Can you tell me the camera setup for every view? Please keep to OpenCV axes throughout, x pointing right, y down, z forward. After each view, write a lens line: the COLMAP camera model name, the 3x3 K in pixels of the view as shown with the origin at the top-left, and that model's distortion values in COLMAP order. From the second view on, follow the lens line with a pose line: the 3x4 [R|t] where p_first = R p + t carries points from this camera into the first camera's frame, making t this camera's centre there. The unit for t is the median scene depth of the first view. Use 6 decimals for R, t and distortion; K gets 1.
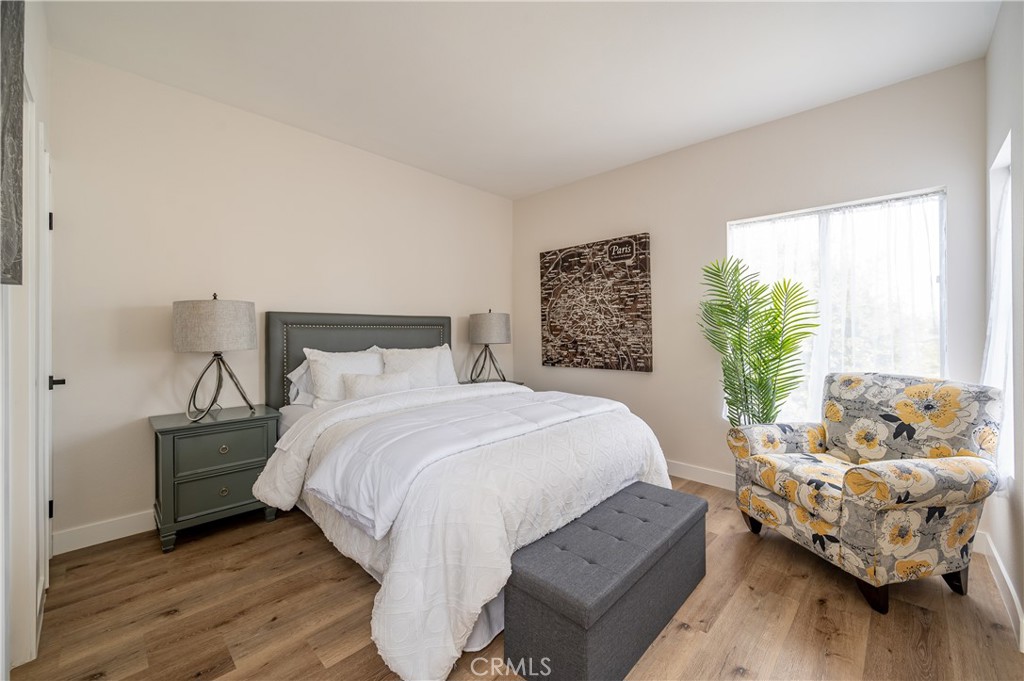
lens RADIAL K [[408.2, 0, 511.7], [0, 408.2, 327.9], [0, 0, 1]] dist [-0.000413, -0.000041]
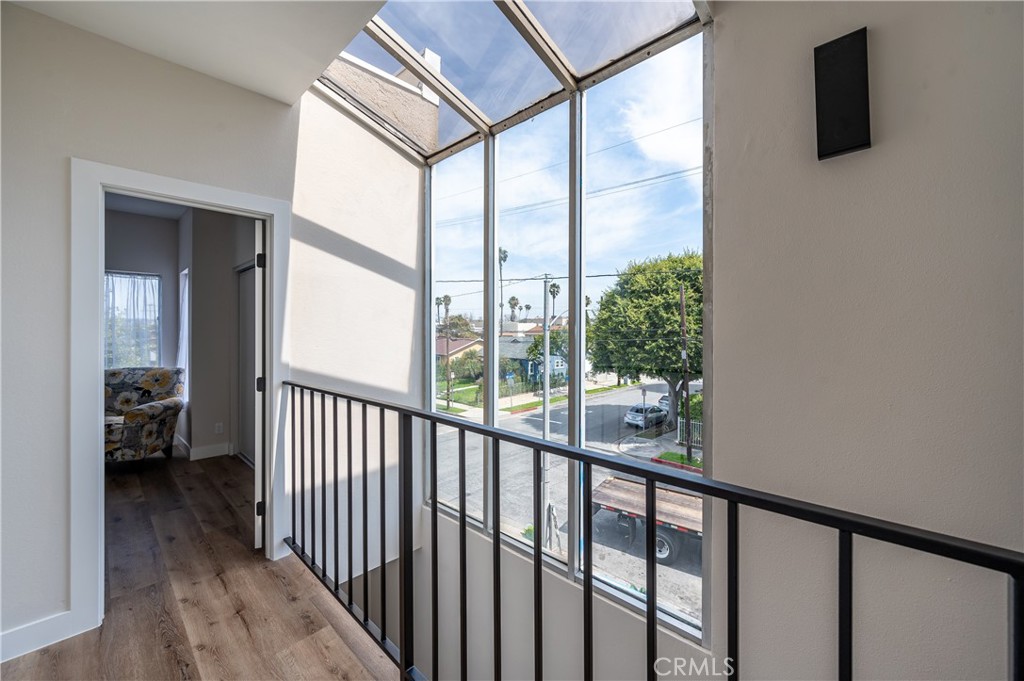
lens RADIAL K [[408.2, 0, 511.7], [0, 408.2, 327.9], [0, 0, 1]] dist [-0.000413, -0.000041]
pose [[0.001143, 0.005927, 0.999982, -1.278603], [-0.002949, 0.999978, -0.005924, -0.086420], [-0.999995, -0.002942, 0.001161, -0.991919]]
